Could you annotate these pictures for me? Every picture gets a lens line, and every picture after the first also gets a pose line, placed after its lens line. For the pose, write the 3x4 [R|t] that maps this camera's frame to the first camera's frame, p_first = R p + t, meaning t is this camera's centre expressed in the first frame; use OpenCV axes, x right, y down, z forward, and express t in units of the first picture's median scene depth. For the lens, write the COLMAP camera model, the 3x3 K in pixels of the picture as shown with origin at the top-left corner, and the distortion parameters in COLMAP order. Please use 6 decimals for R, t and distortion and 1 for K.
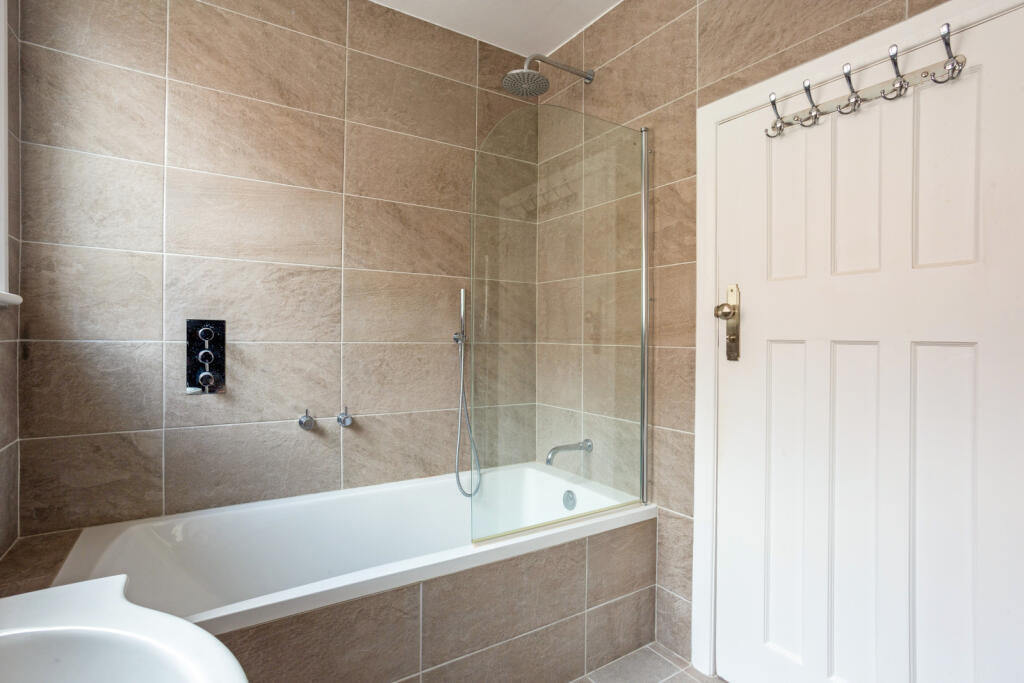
lens RADIAL K [[500.0, 0, 508.1], [0, 500.0, 341.9], [0, 0, 1]] dist [-0.023312, 0.006037]
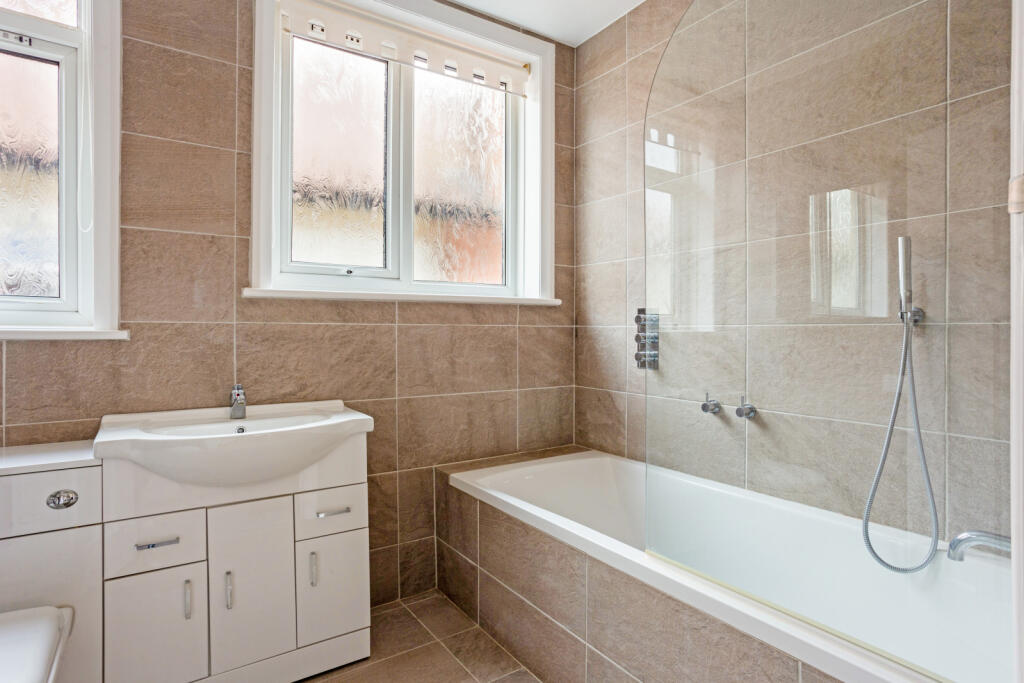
lens RADIAL K [[556.9, 0, 512.6], [0, 556.9, 335.1], [0, 0, 1]] dist [-0.002707, 0.001243]
pose [[0.027418, -0.000973, -0.999624, 0.674948], [-0.005960, 0.999982, -0.001137, 0.022857], [0.999606, 0.005989, 0.027412, 0.565922]]
